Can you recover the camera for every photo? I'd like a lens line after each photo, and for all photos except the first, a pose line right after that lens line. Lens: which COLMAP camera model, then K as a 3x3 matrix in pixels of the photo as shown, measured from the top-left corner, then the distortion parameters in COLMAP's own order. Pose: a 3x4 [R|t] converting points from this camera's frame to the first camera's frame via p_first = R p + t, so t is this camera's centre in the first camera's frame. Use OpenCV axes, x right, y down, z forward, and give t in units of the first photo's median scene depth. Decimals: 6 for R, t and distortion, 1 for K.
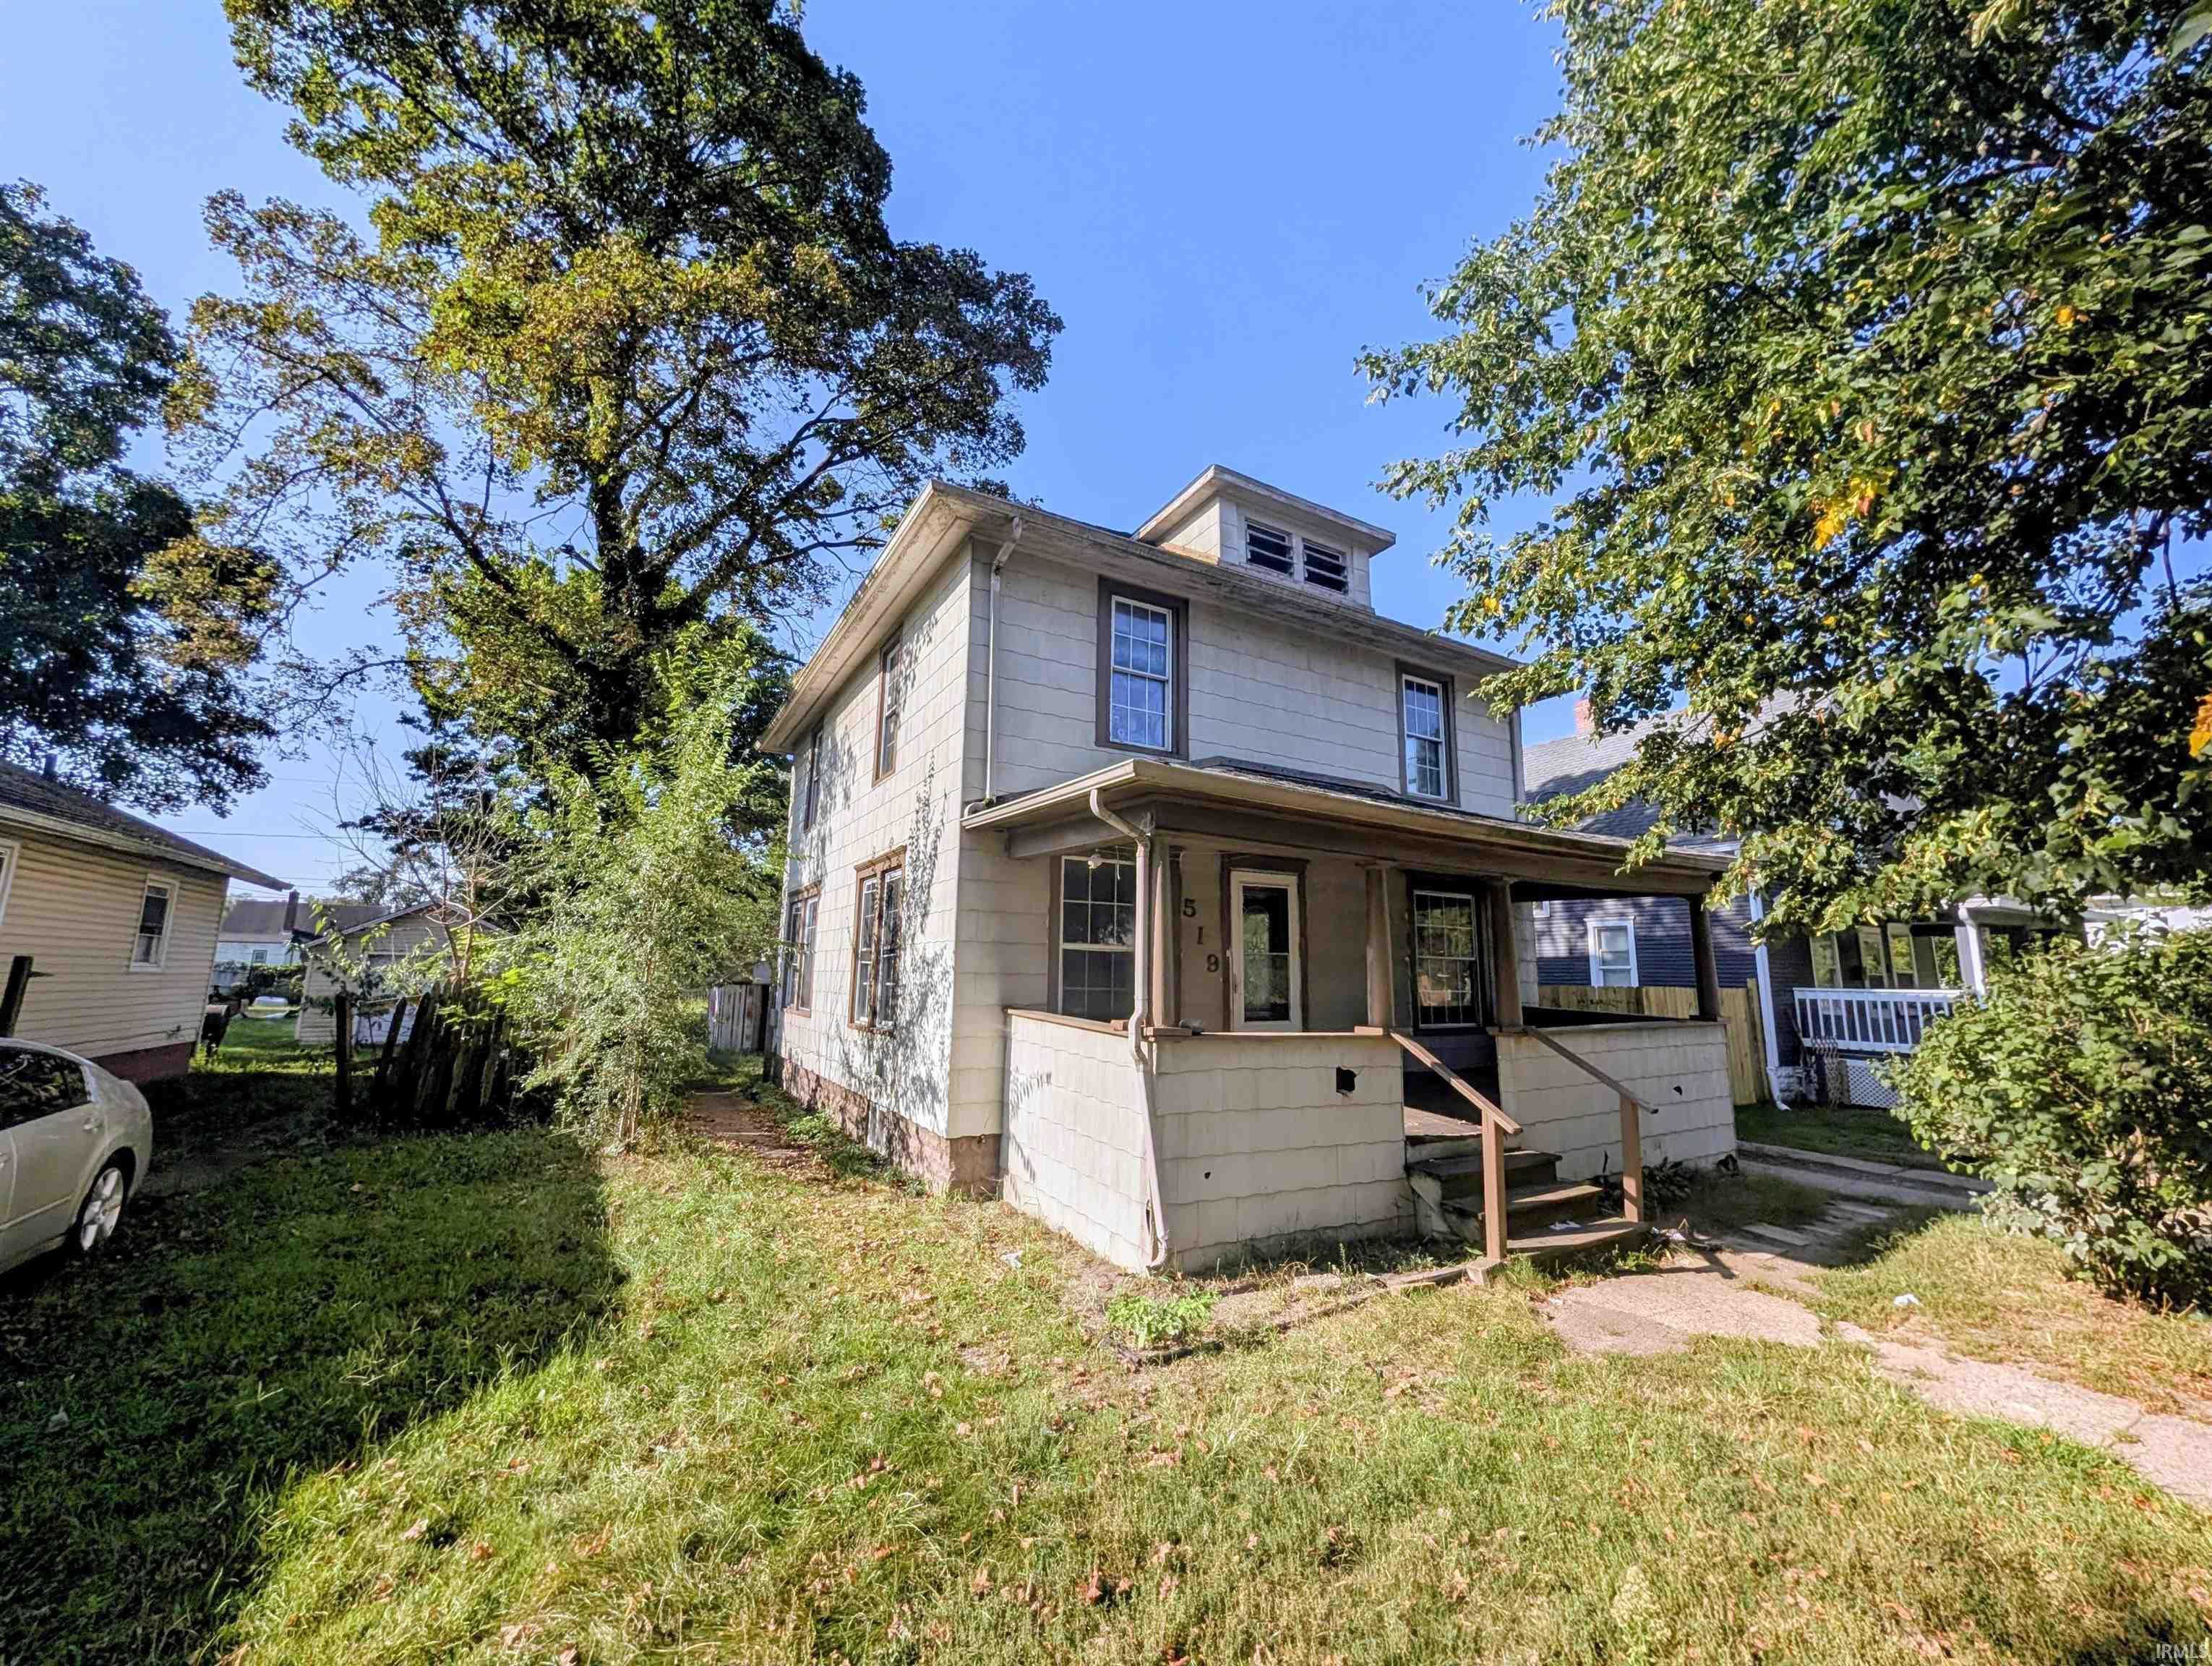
lens RADIAL K [[850.2, 0, 1106.0], [0, 850.2, 833.0], [0, 0, 1]] dist [-0.001073, -0.000156]
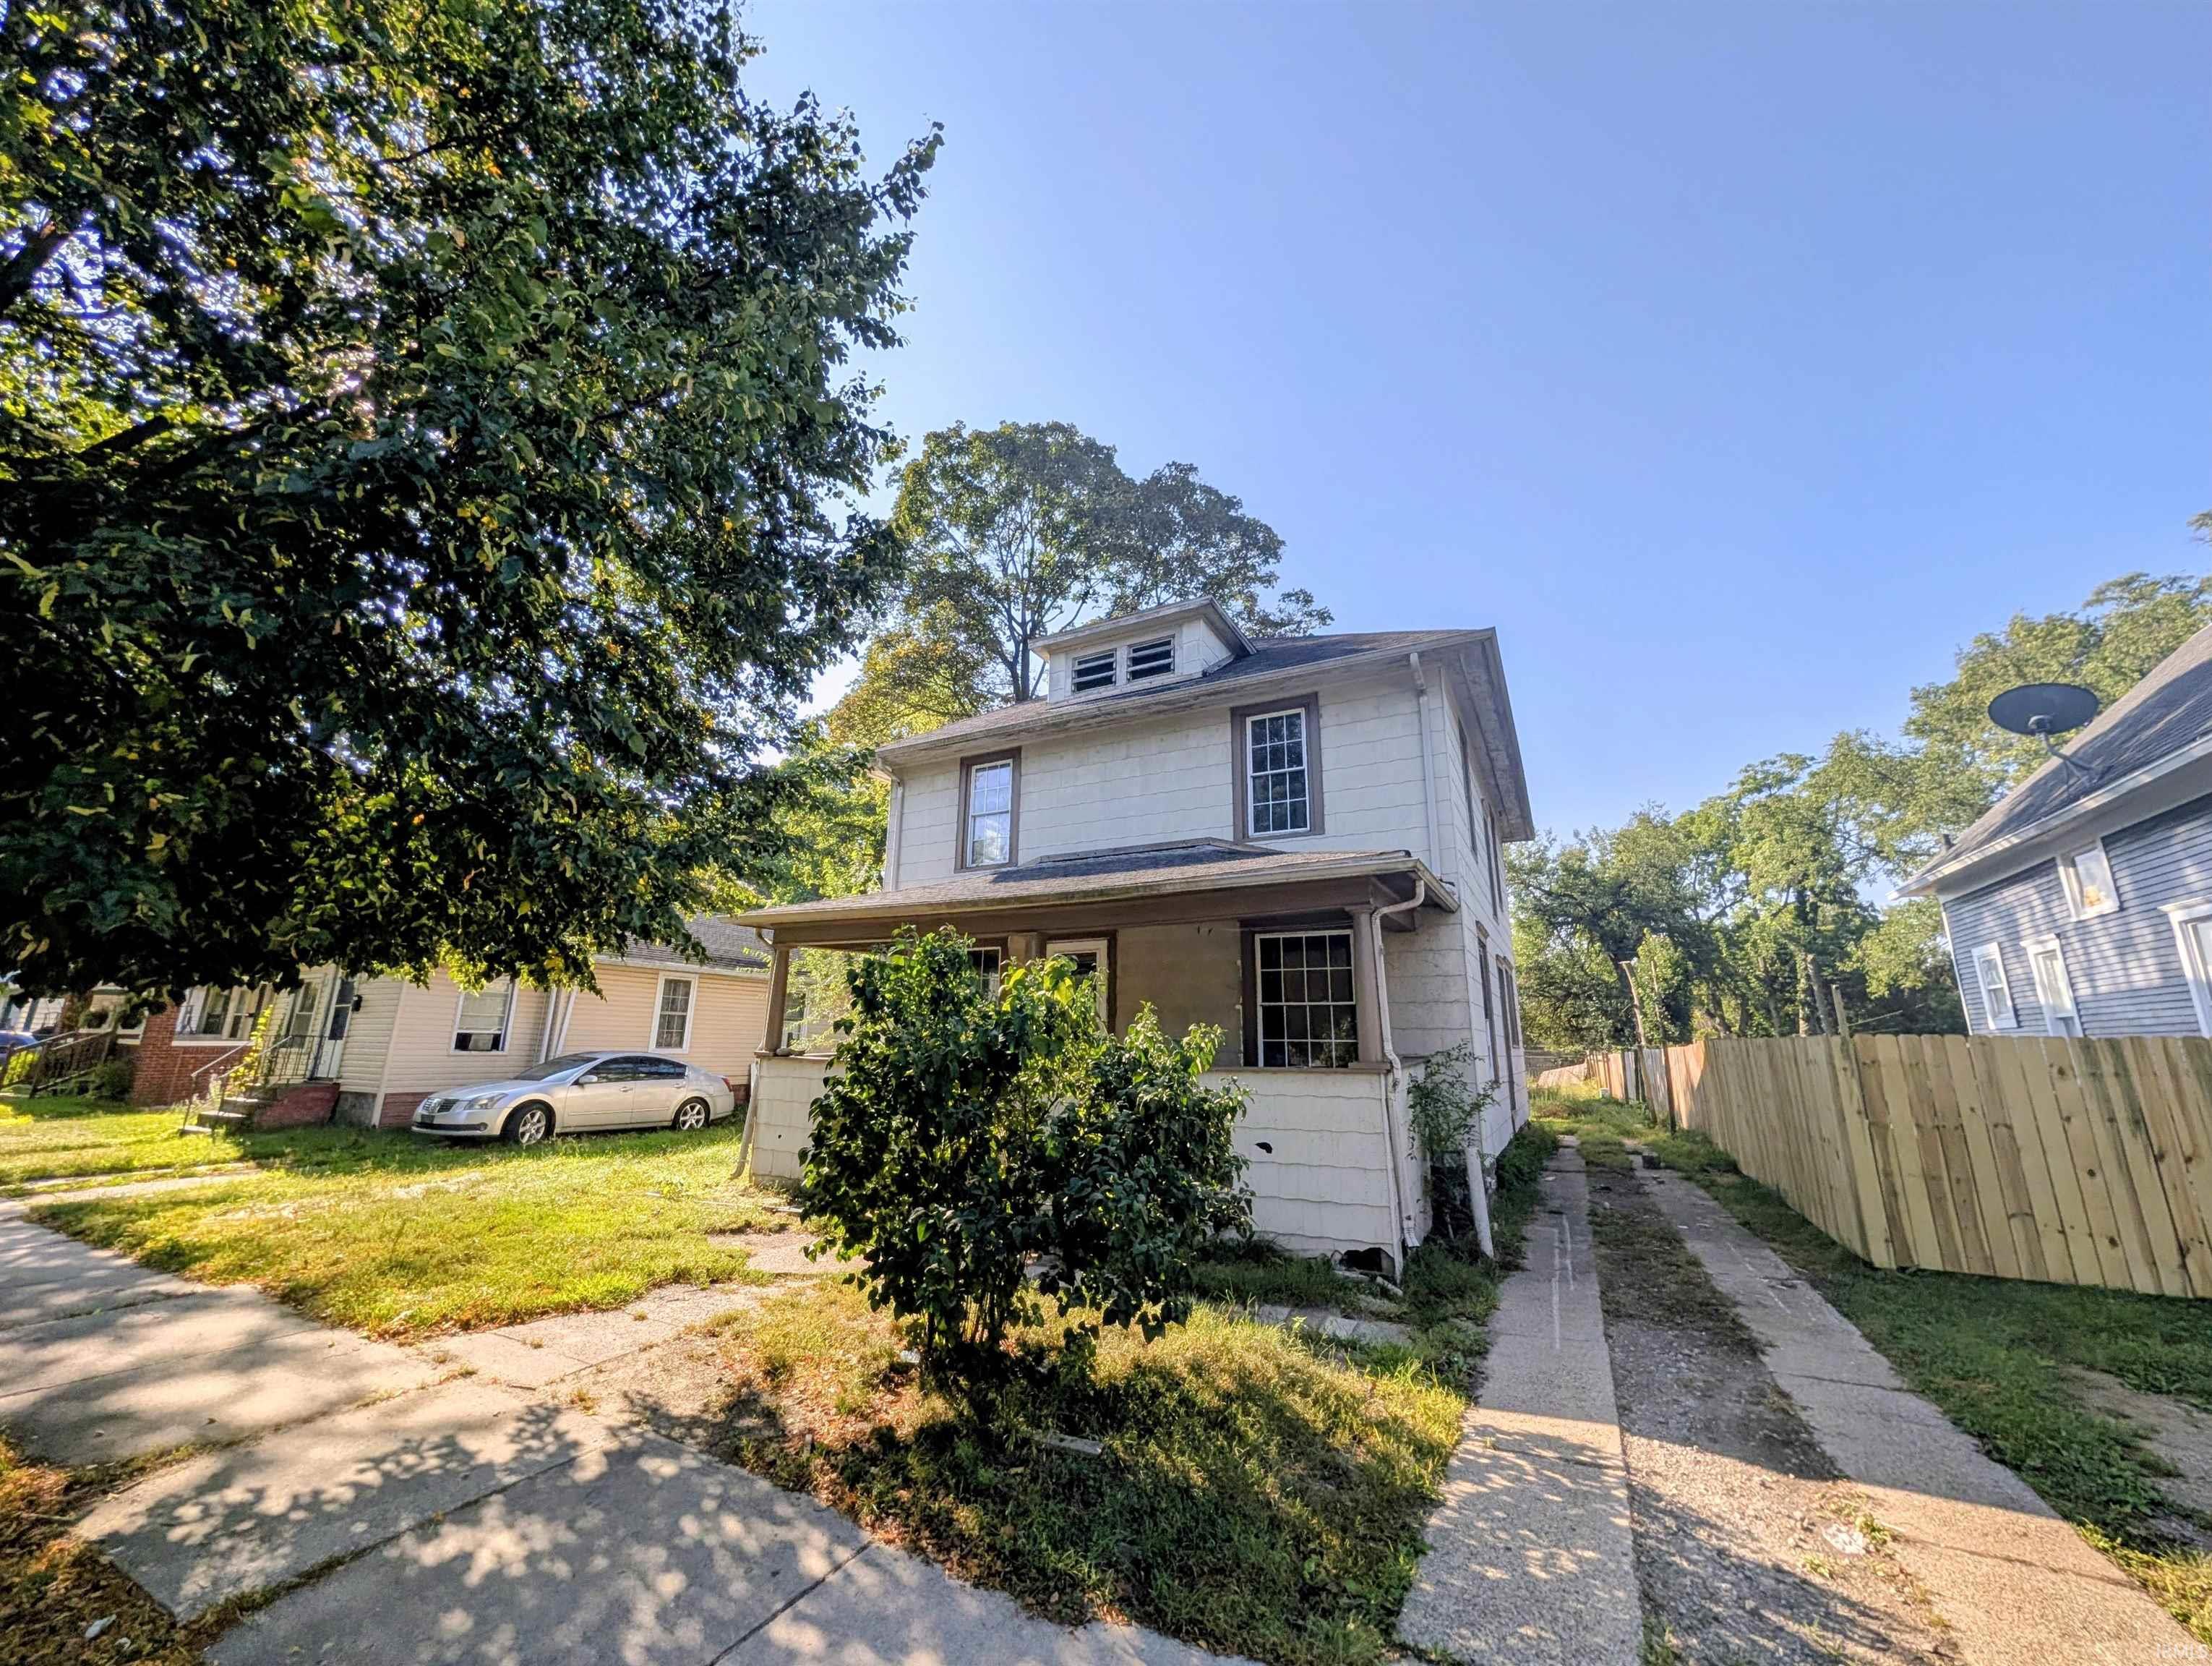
lens RADIAL K [[850.2, 0, 1106.0], [0, 850.2, 833.0], [0, 0, 1]] dist [-0.001073, -0.000156]
pose [[0.529034, -0.216669, -0.820474, 1.147423], [0.138688, 0.975931, -0.168298, 0.097906], [0.837191, -0.024754, 0.546350, 0.341132]]
